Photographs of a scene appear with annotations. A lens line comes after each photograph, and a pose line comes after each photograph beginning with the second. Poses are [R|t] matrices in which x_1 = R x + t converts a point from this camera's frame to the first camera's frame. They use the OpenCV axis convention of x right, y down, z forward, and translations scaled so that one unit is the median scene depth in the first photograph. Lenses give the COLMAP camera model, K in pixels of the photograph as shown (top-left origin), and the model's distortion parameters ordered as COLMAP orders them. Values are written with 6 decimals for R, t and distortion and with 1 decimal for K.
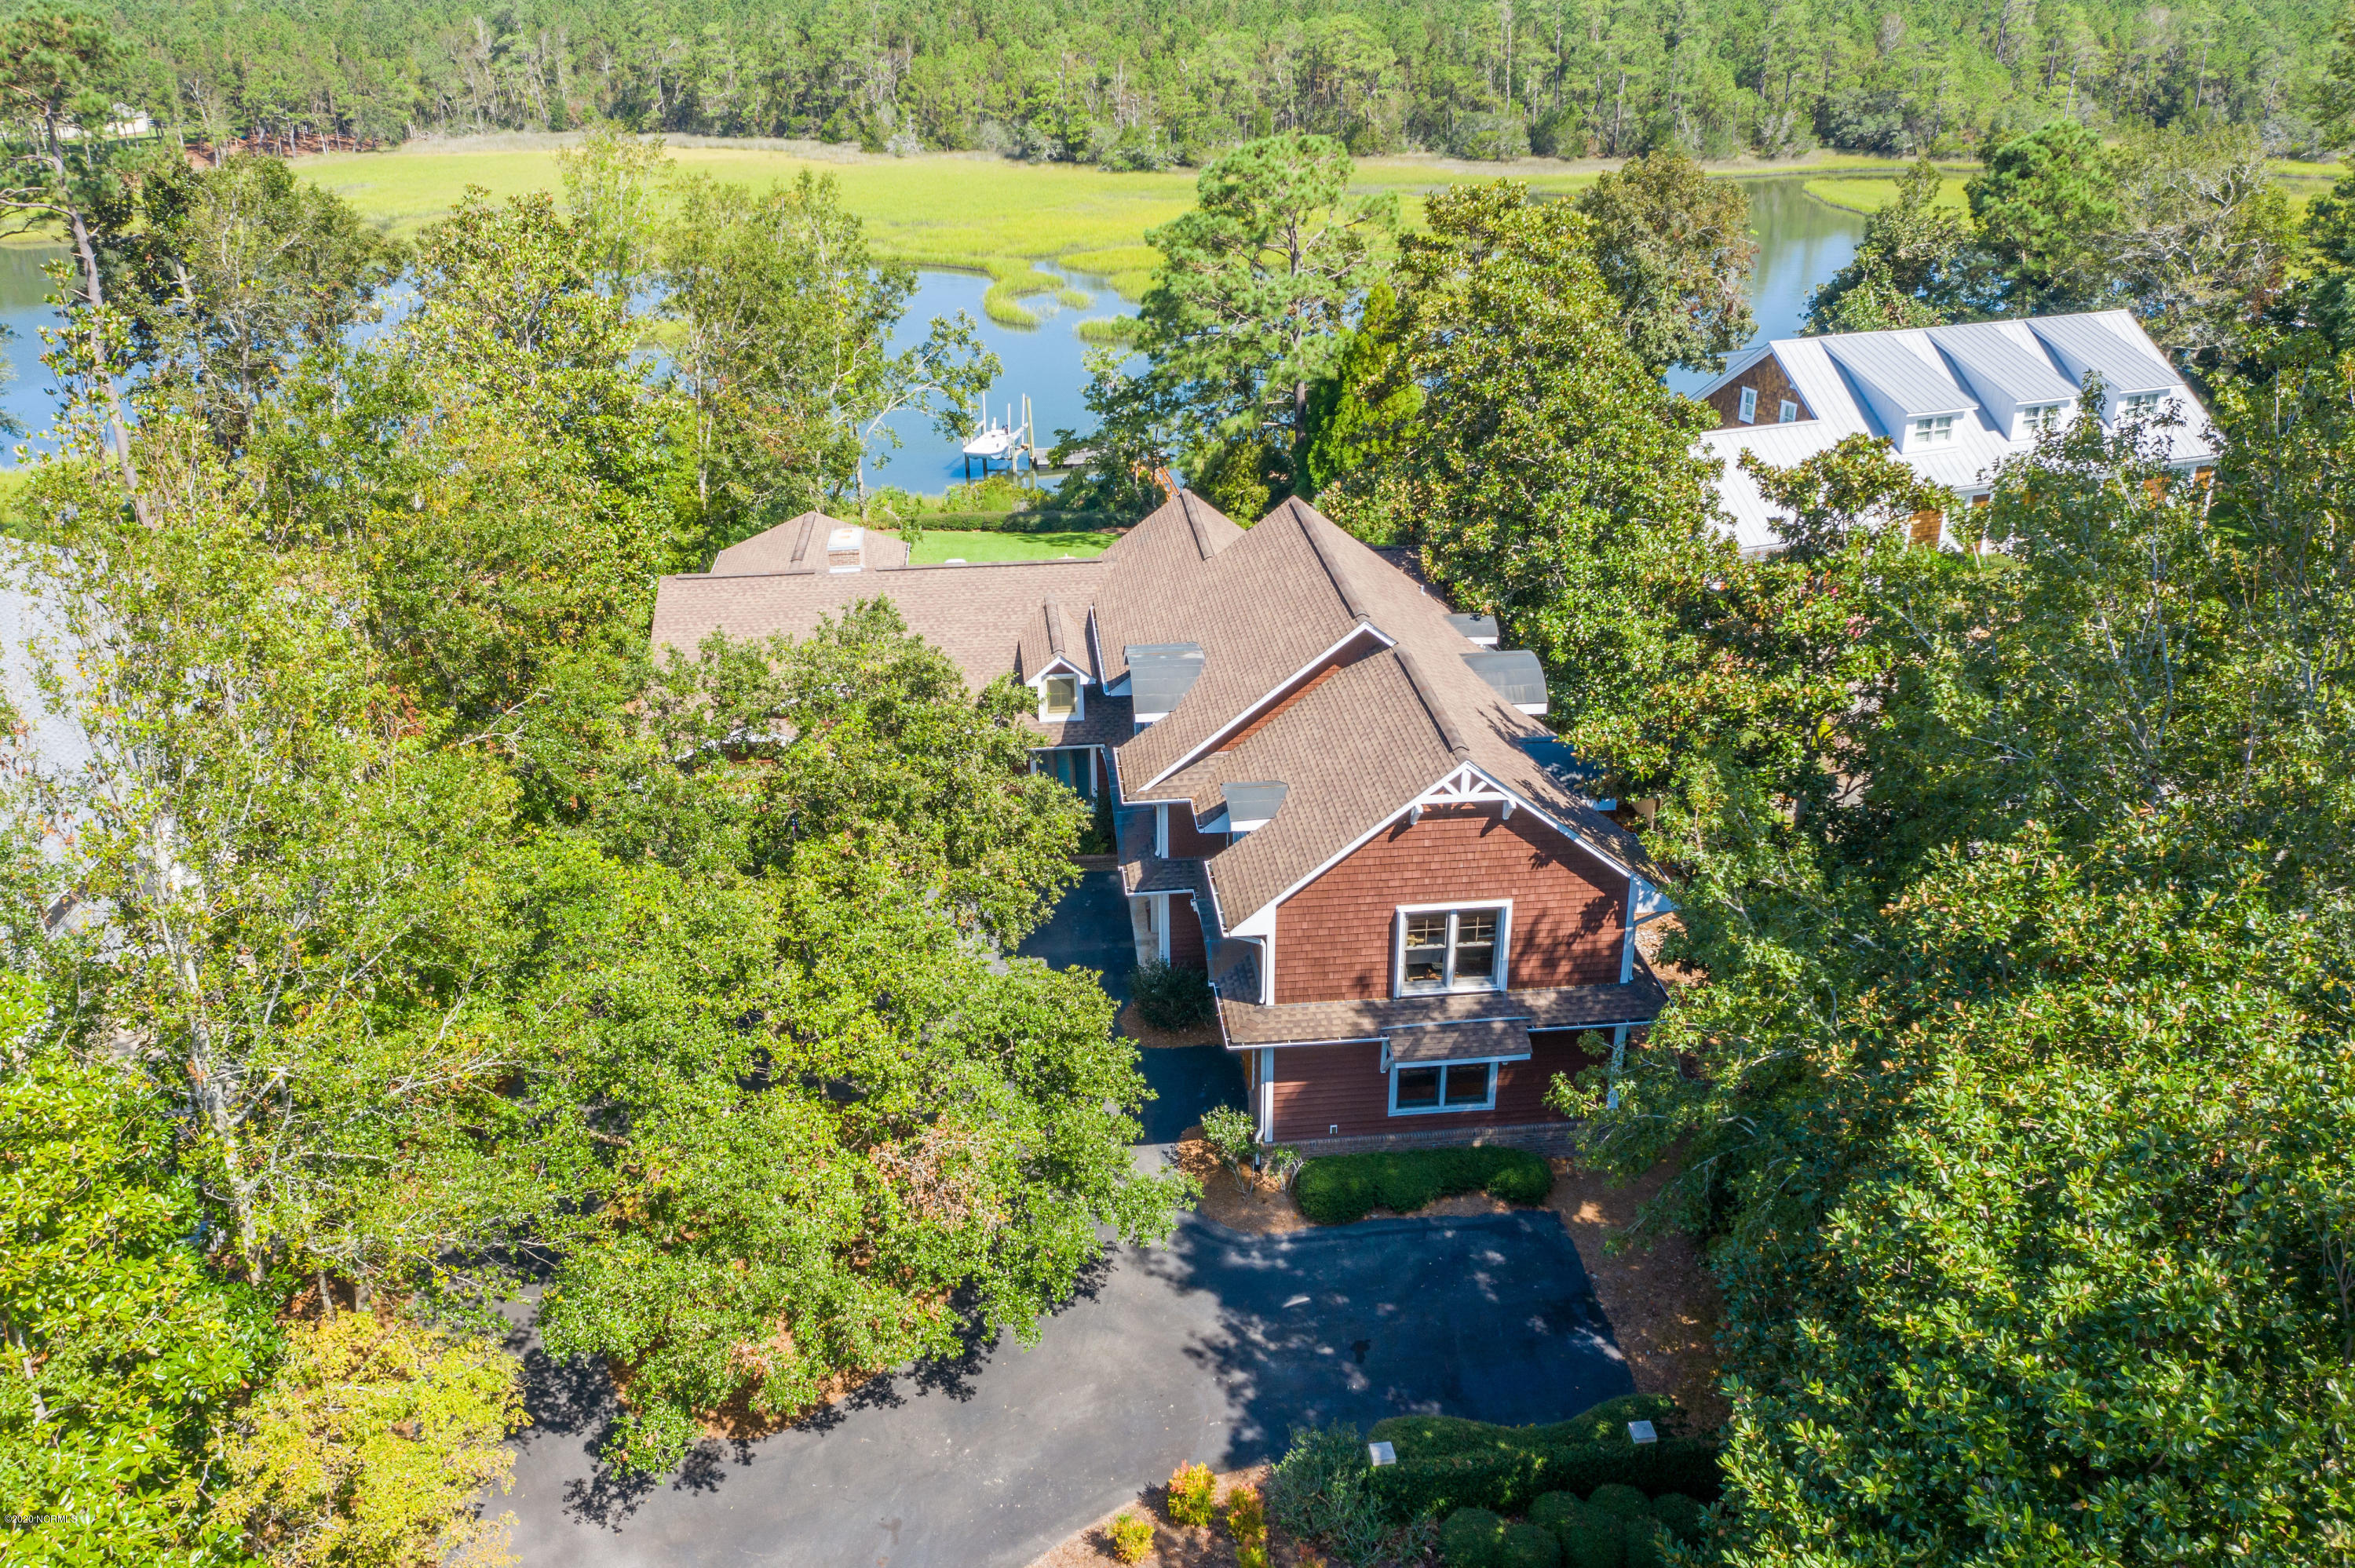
lens RADIAL K [[1842.2, 0, 1177.5], [0, 1842.2, 784.0], [0, 0, 1]] dist [-0.022694, -0.005945]
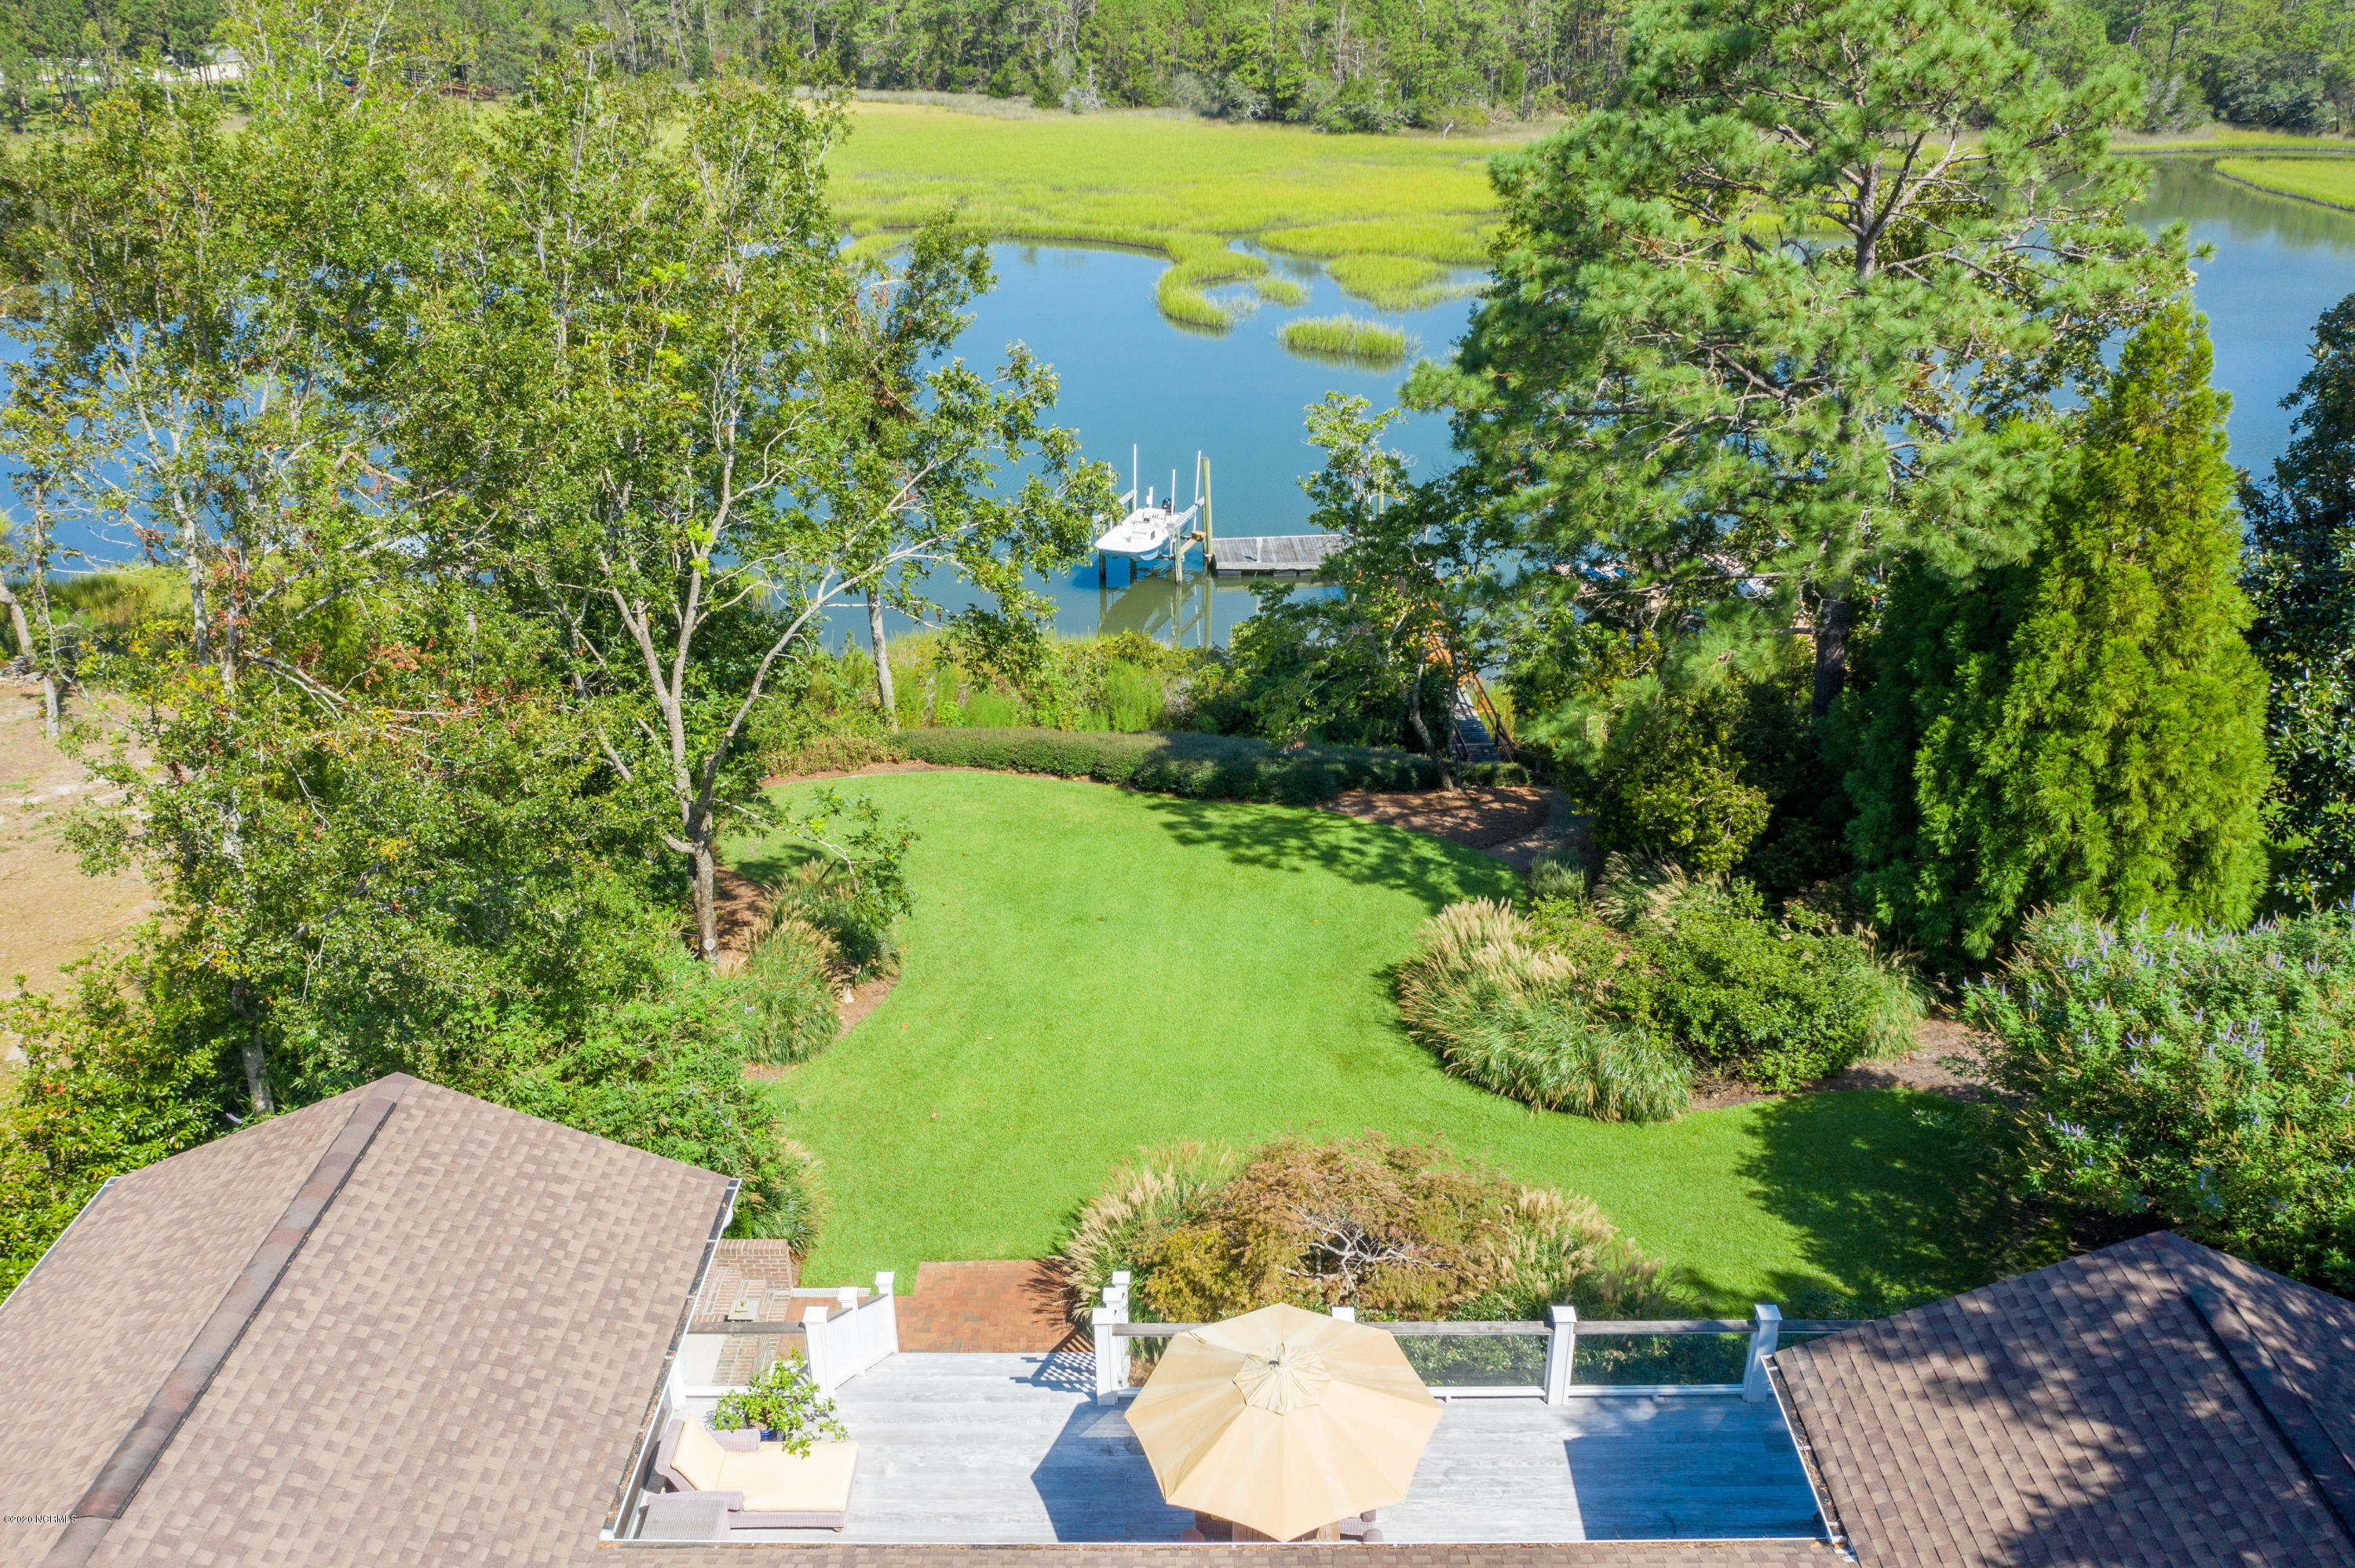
lens RADIAL K [[1867.6, 0, 1178.3], [0, 1867.6, 791.8], [0, 0, 1]] dist [-0.031642, 0.004300]
pose [[0.994631, 0.047254, -0.092062, -0.011555], [-0.046367, 0.998855, 0.011751, -0.043672], [0.092512, -0.007419, 0.995684, 0.157061]]
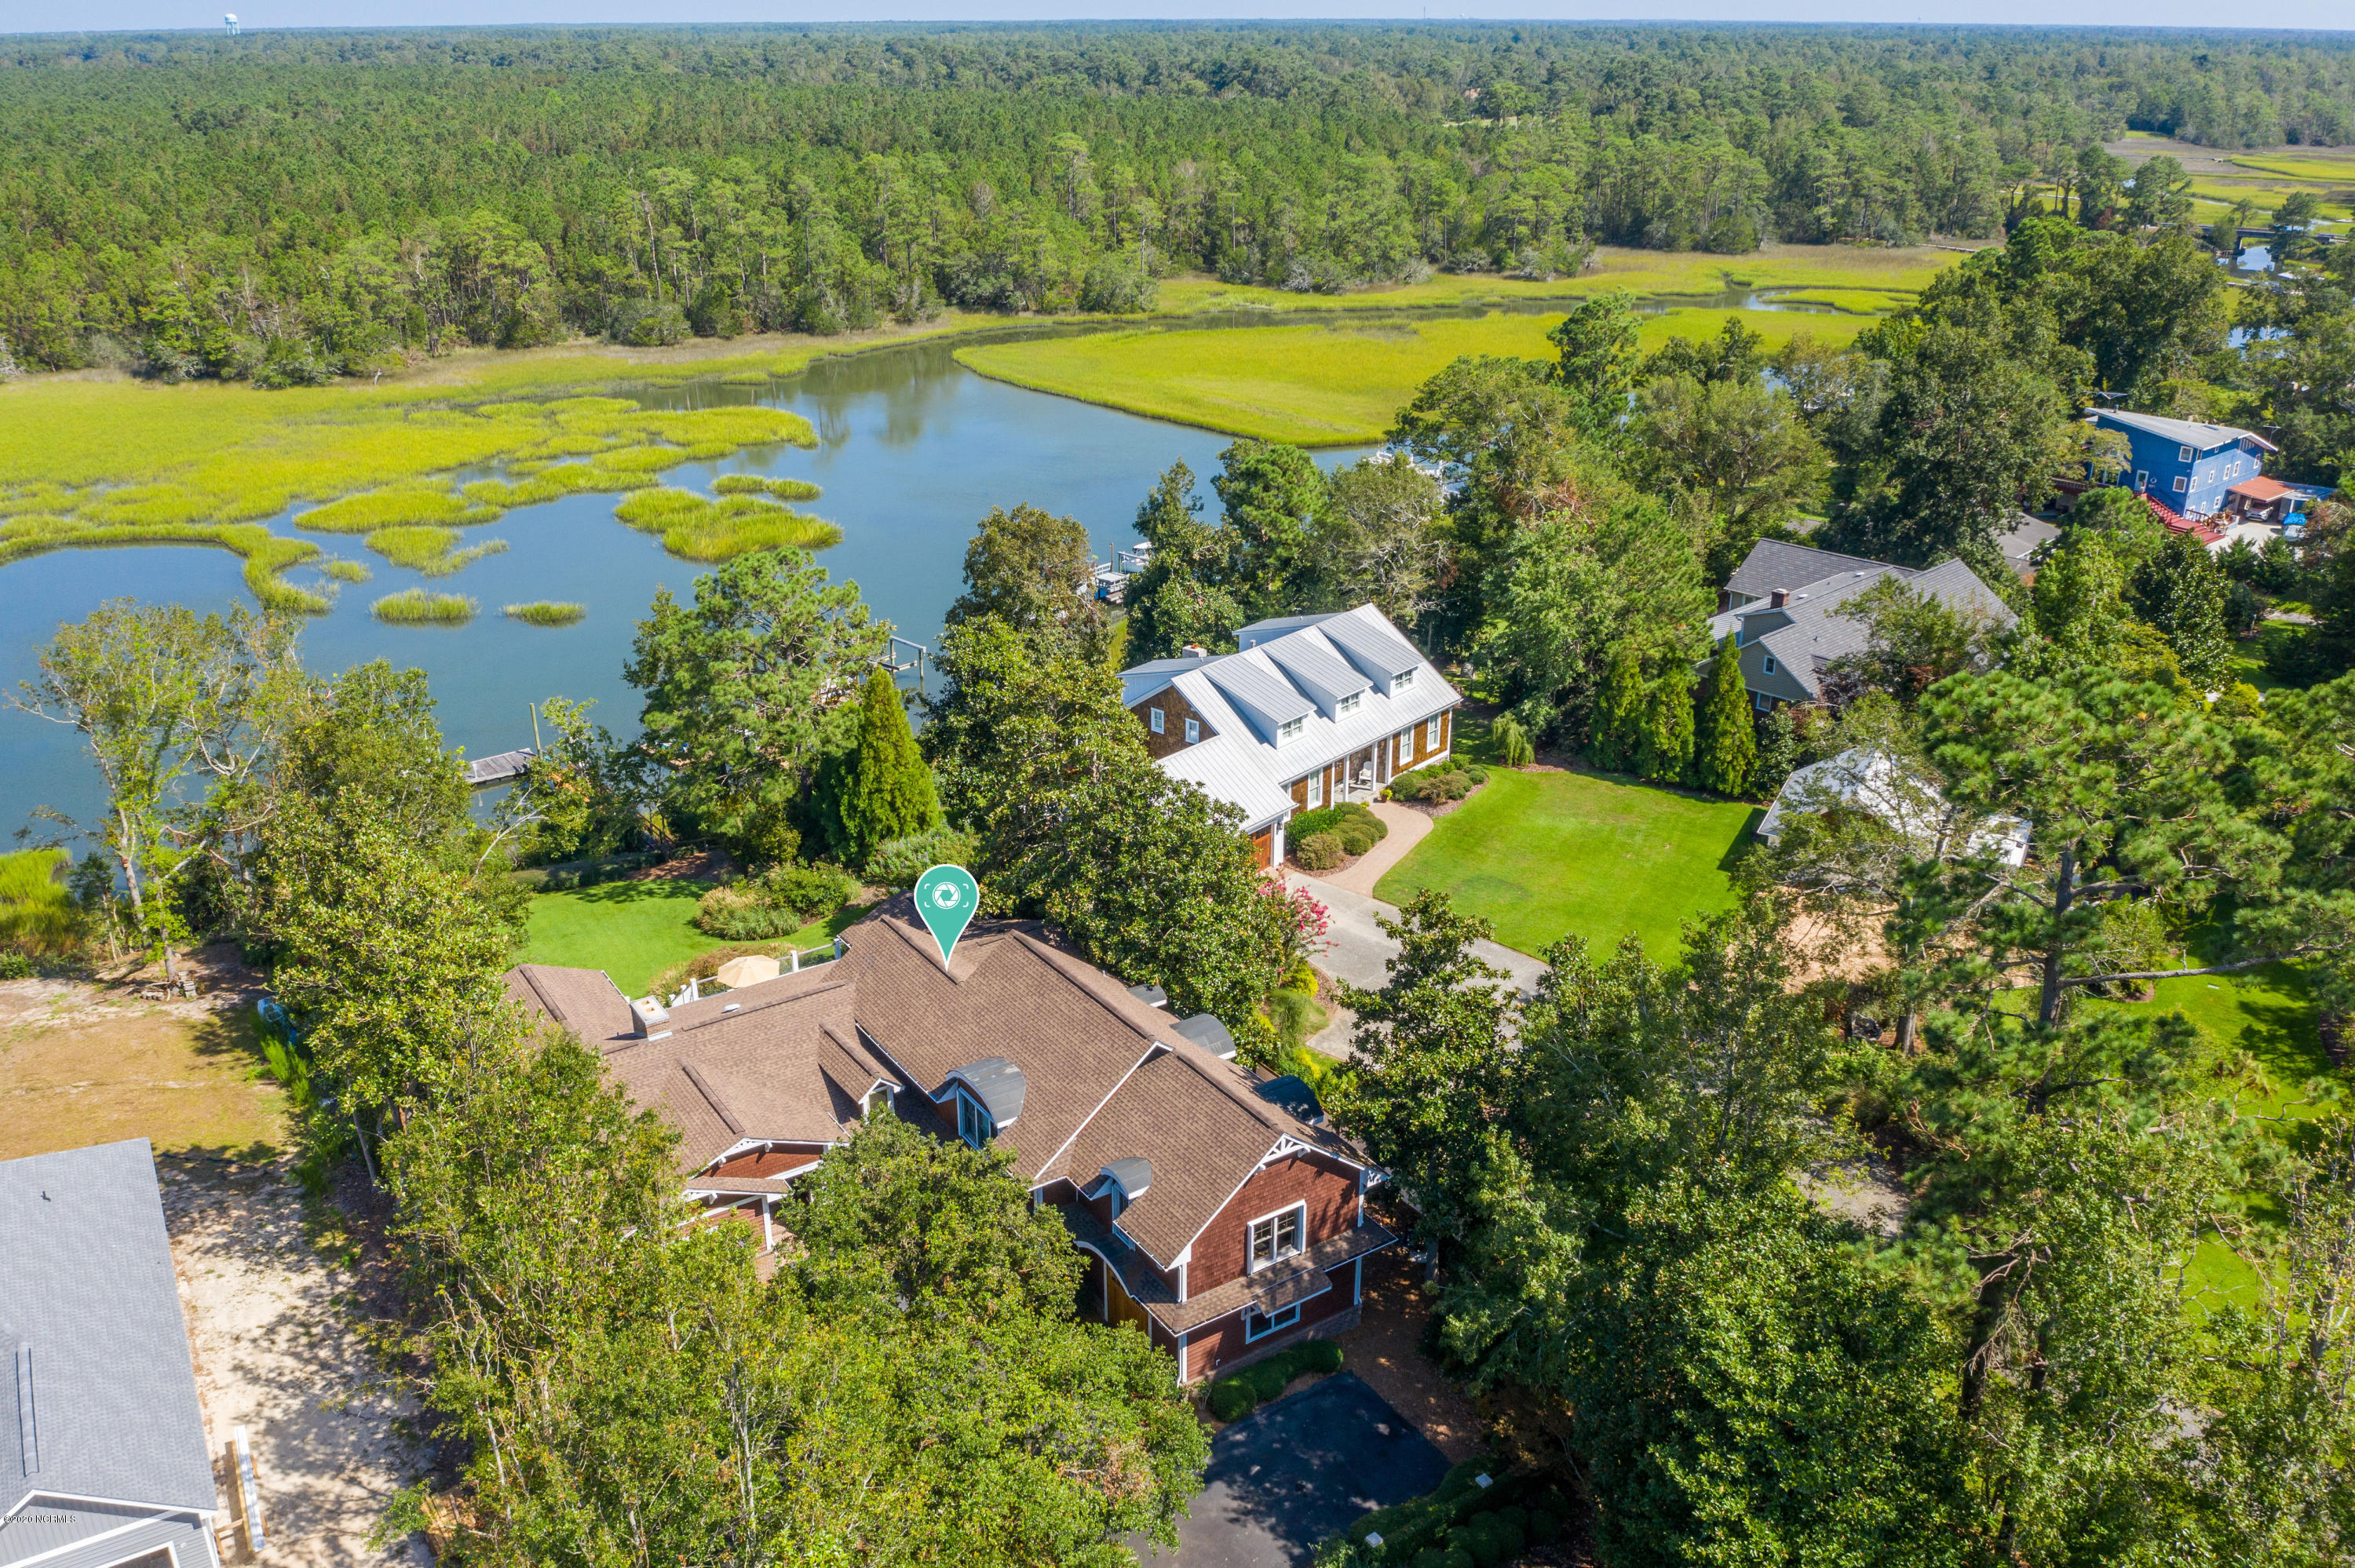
lens RADIAL K [[1867.6, 0, 1178.3], [0, 1867.6, 791.8], [0, 0, 1]] dist [-0.031642, 0.004300]
pose [[0.883818, -0.173305, 0.434548, -0.070976], [0.189416, 0.981876, 0.006339, -0.040065], [-0.427771, 0.076708, 0.900627, -0.061186]]
